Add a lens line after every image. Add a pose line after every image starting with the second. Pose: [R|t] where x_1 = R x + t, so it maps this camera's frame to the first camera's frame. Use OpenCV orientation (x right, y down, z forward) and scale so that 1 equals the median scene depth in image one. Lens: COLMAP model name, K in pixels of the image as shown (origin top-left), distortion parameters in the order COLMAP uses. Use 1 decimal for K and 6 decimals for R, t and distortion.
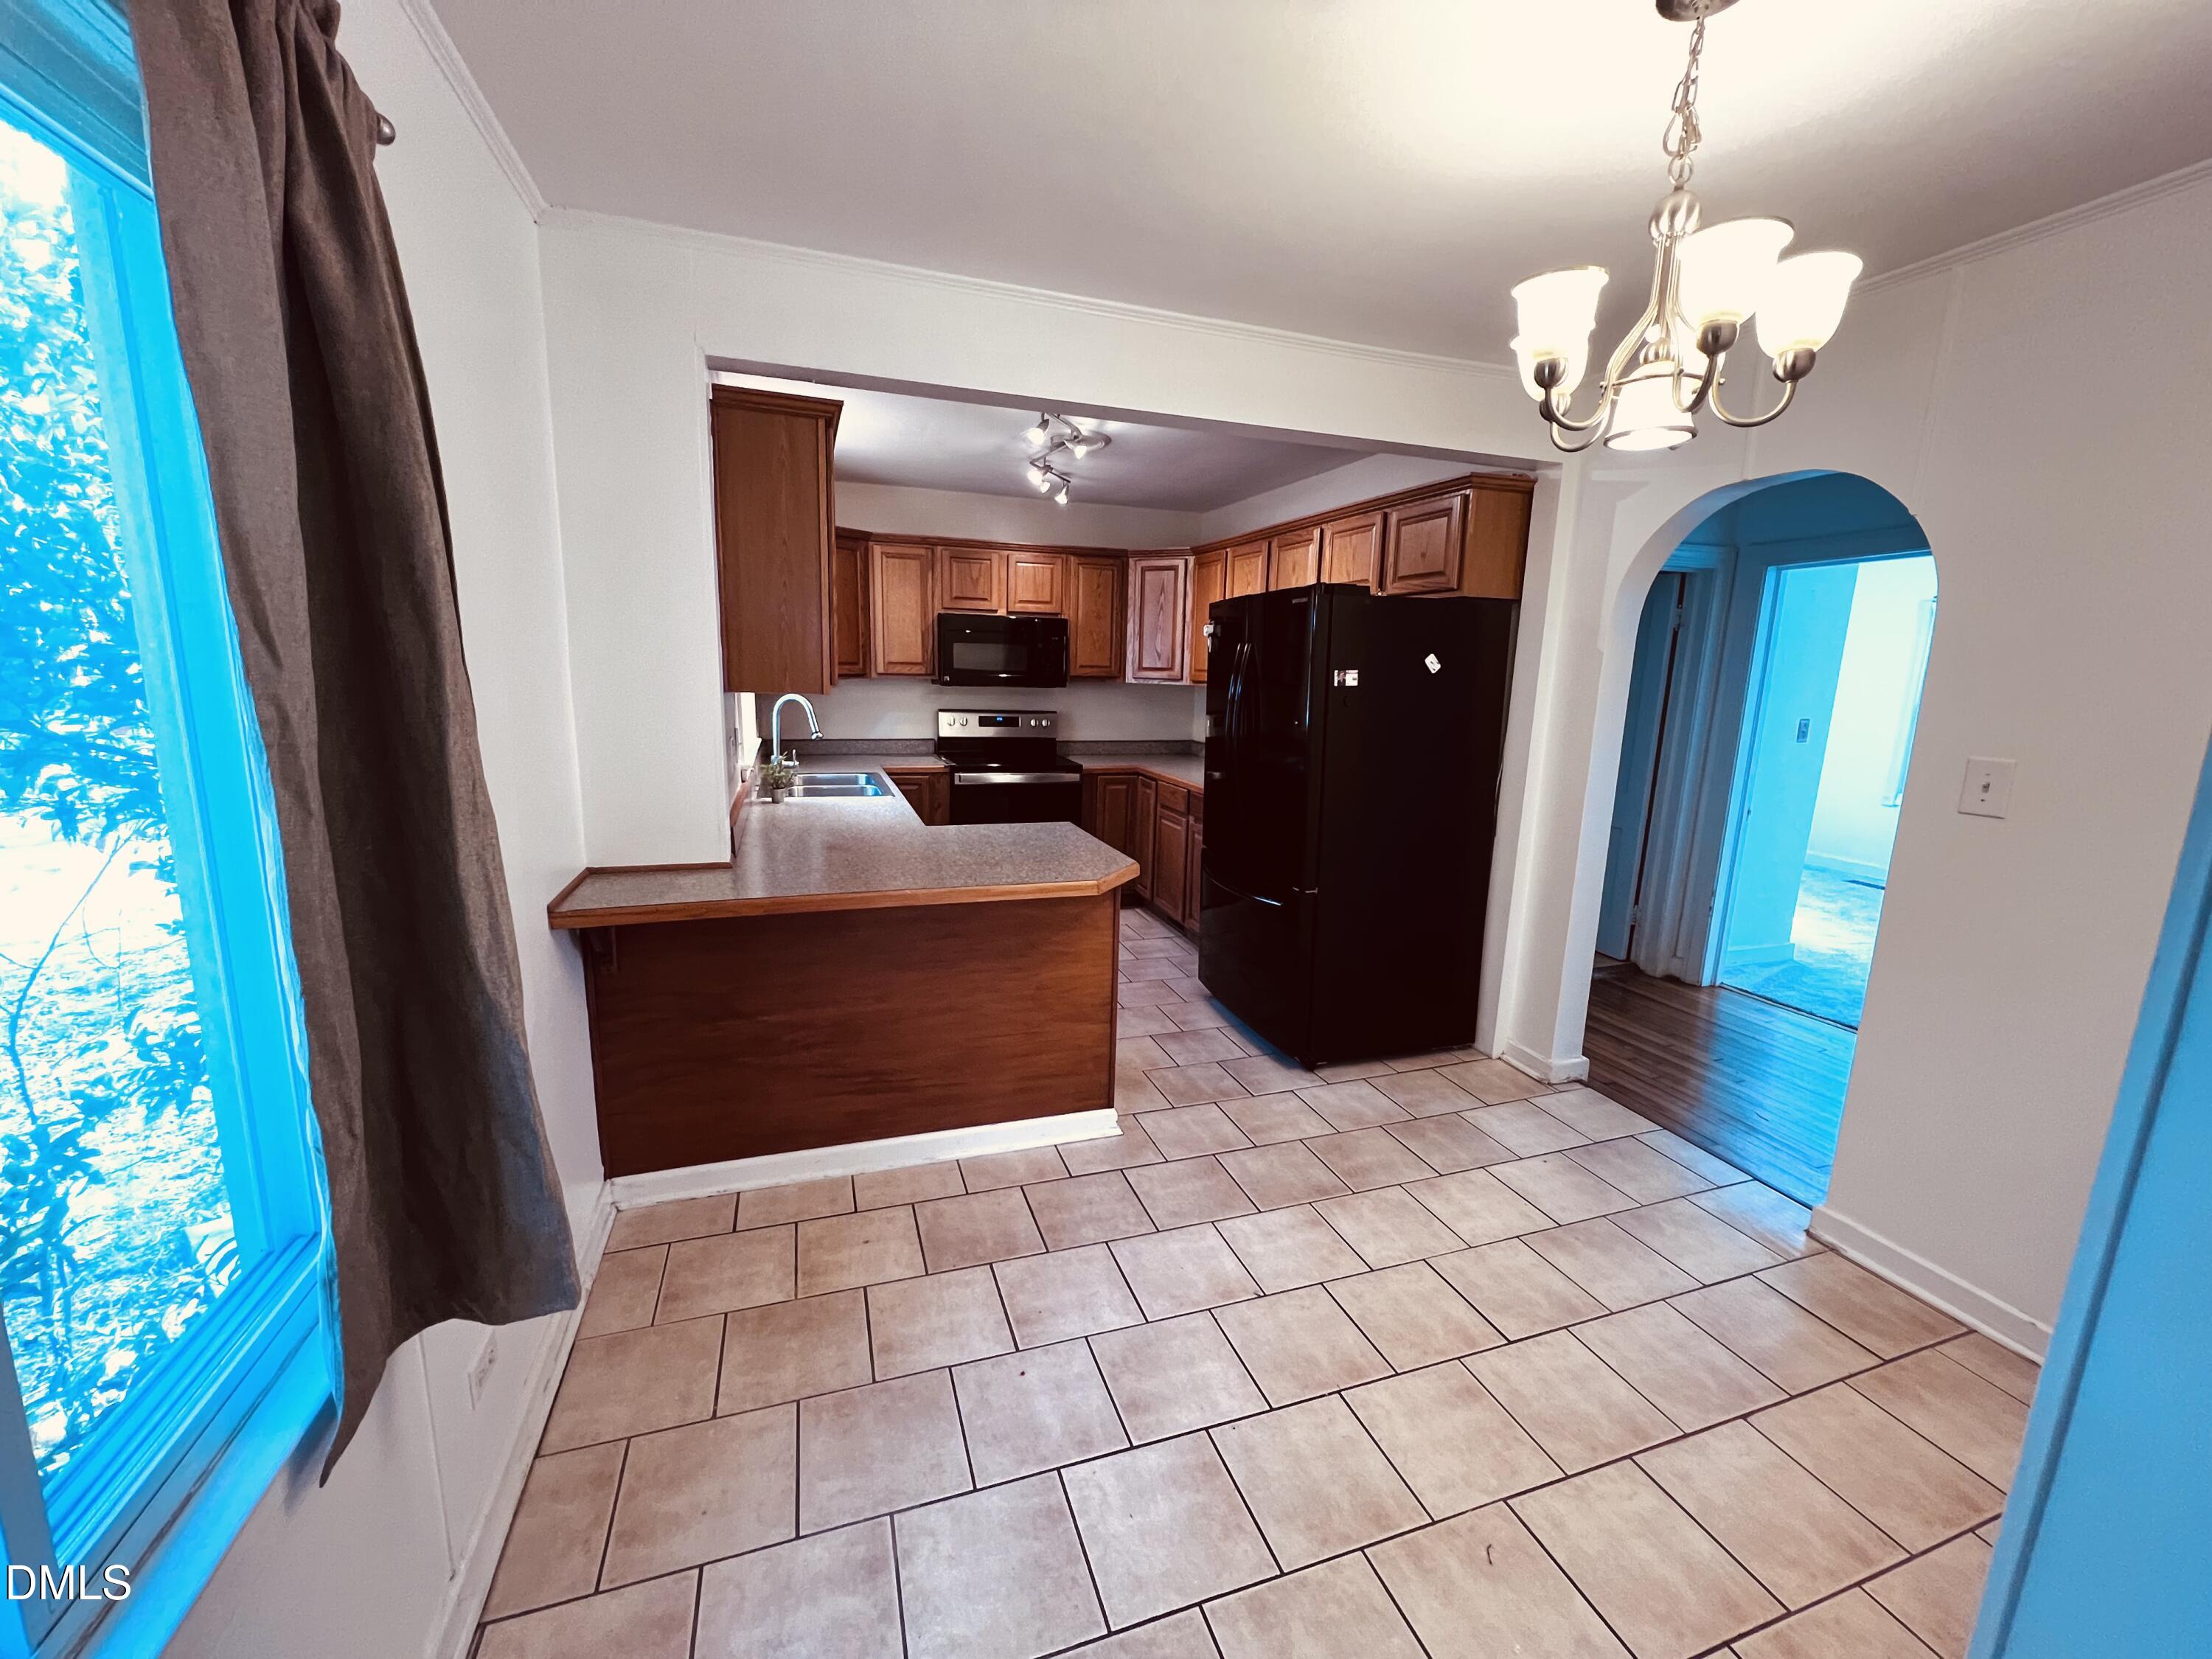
lens RADIAL K [[898.5, 0, 1125.6], [0, 898.5, 840.6], [0, 0, 1]] dist [-0.003553, 0.000732]
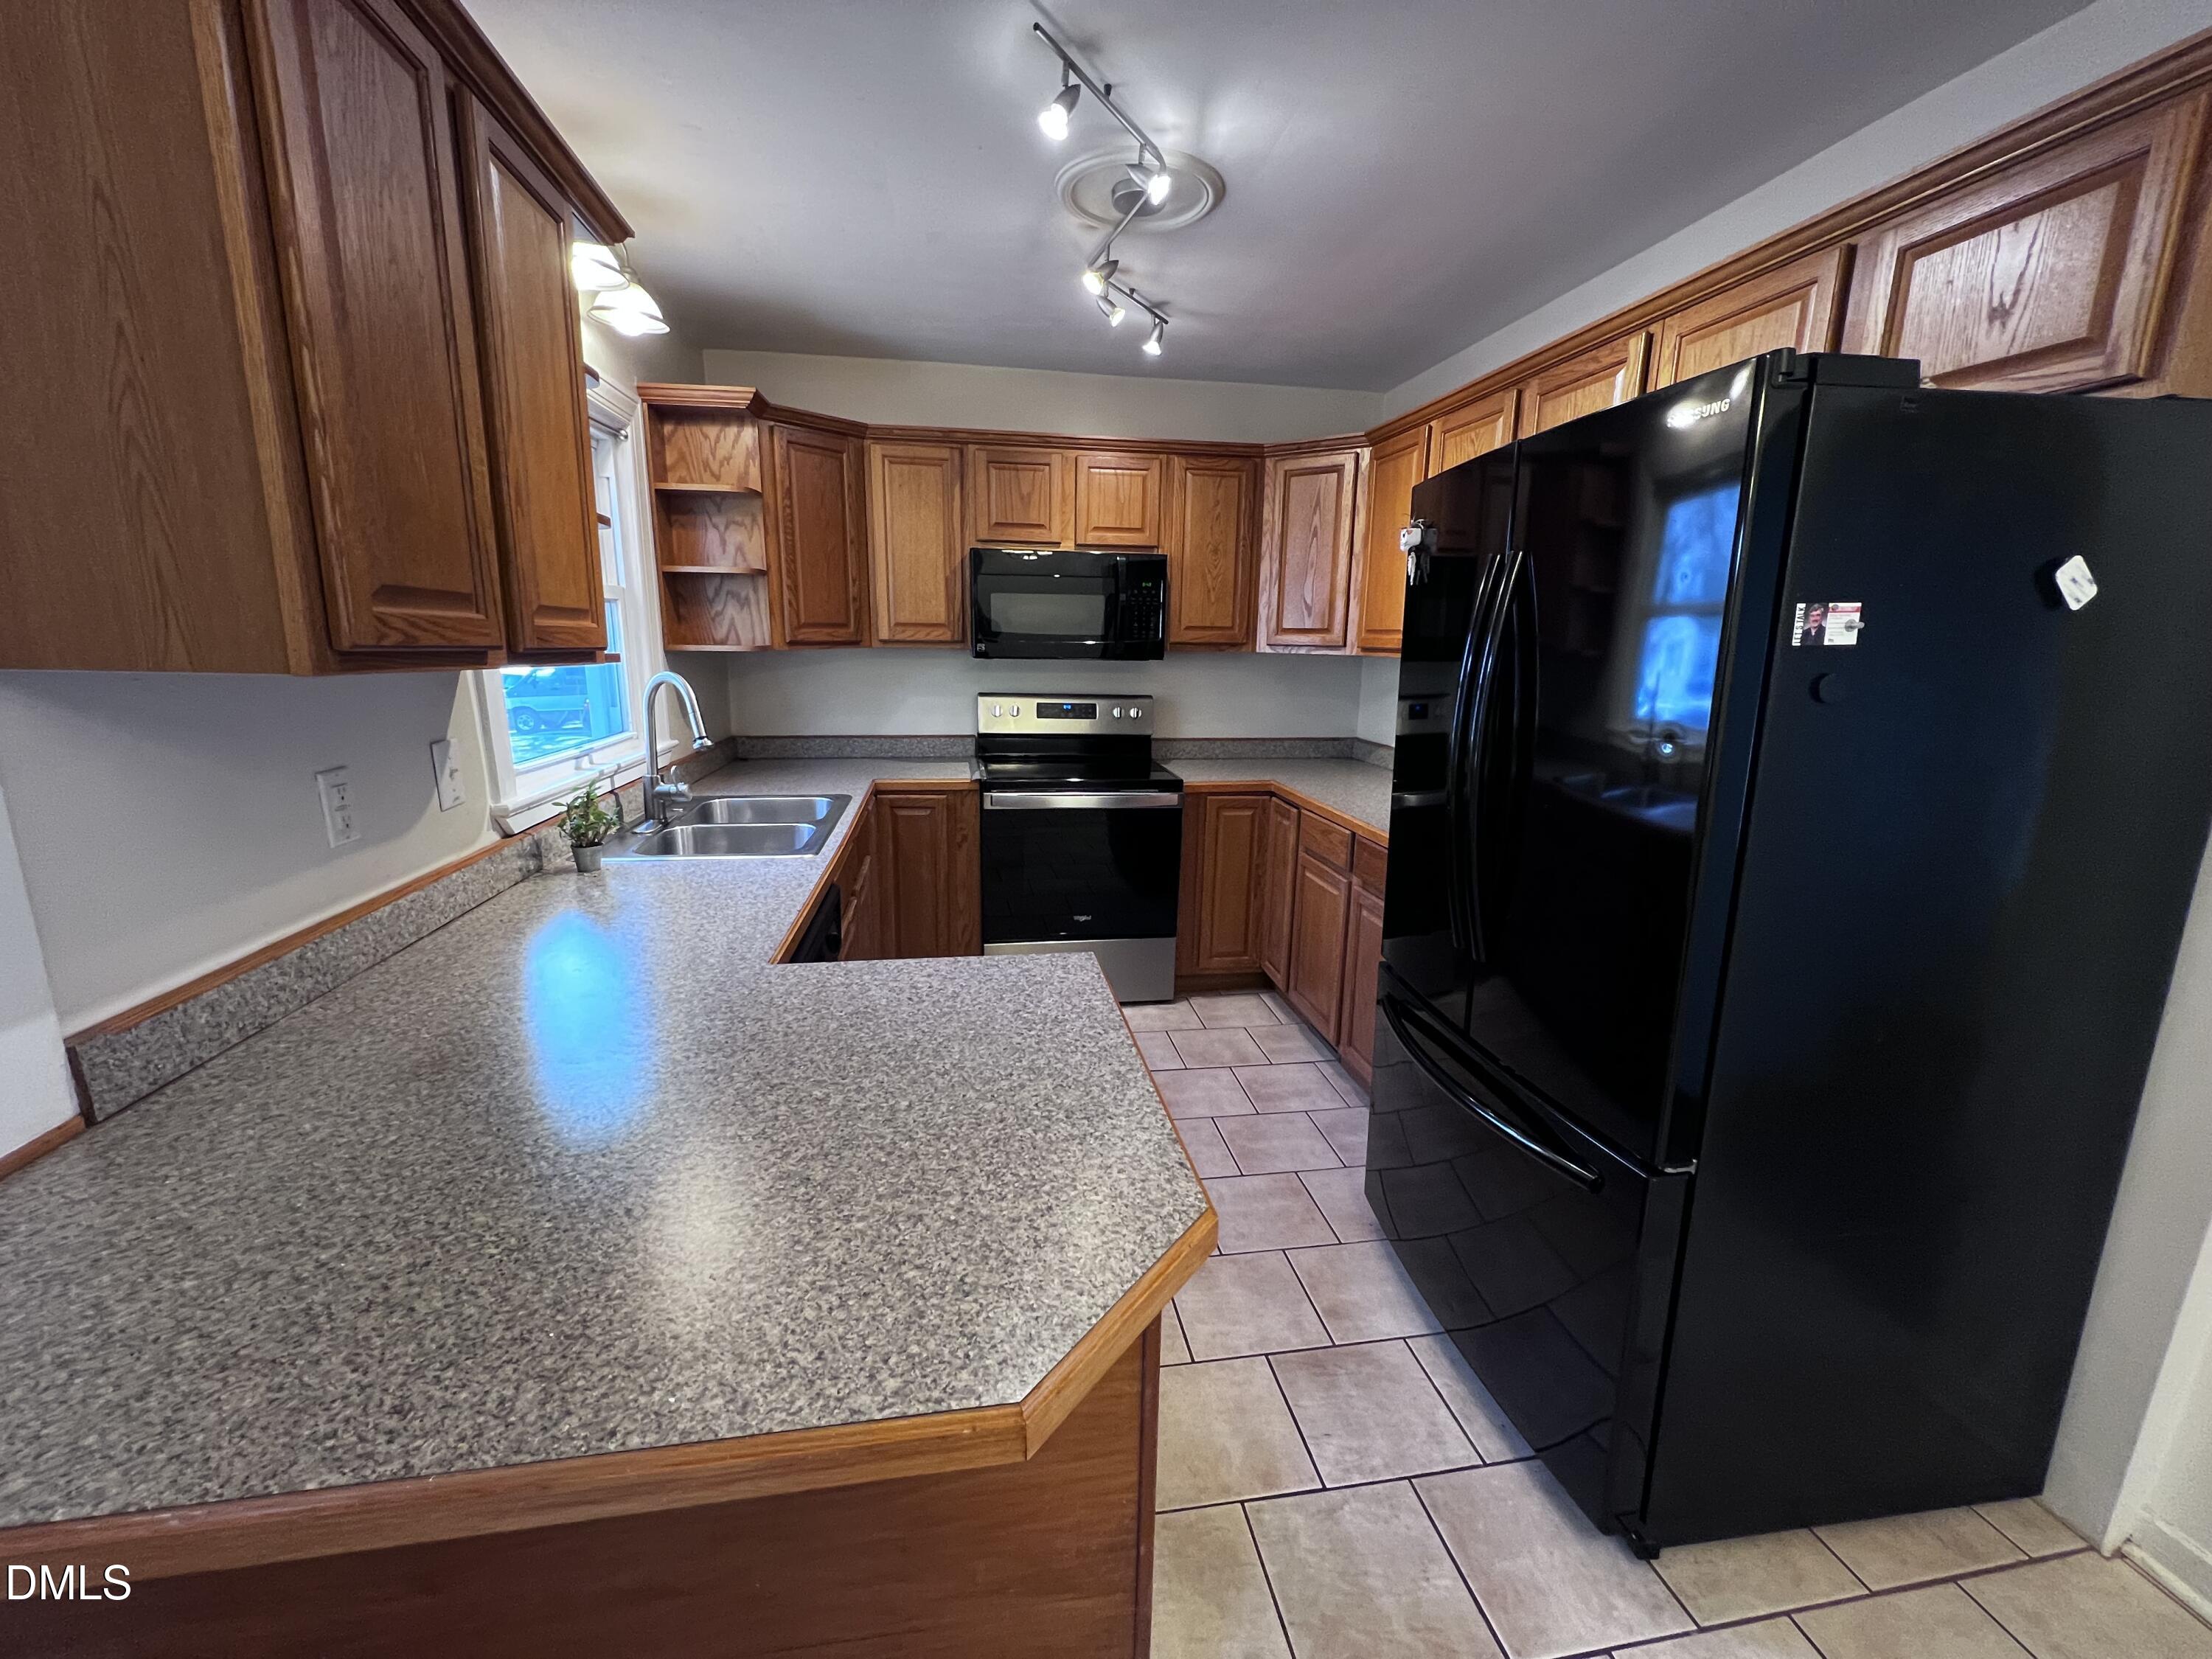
lens RADIAL K [[898.5, 0, 1118.6], [0, 898.5, 833.8], [0, 0, 1]] dist [-0.003553, 0.000732]
pose [[0.985659, 0.027035, -0.166572, 0.028345], [-0.023878, 0.999496, 0.020927, -0.109451], [0.167054, -0.016649, 0.985807, 0.668657]]
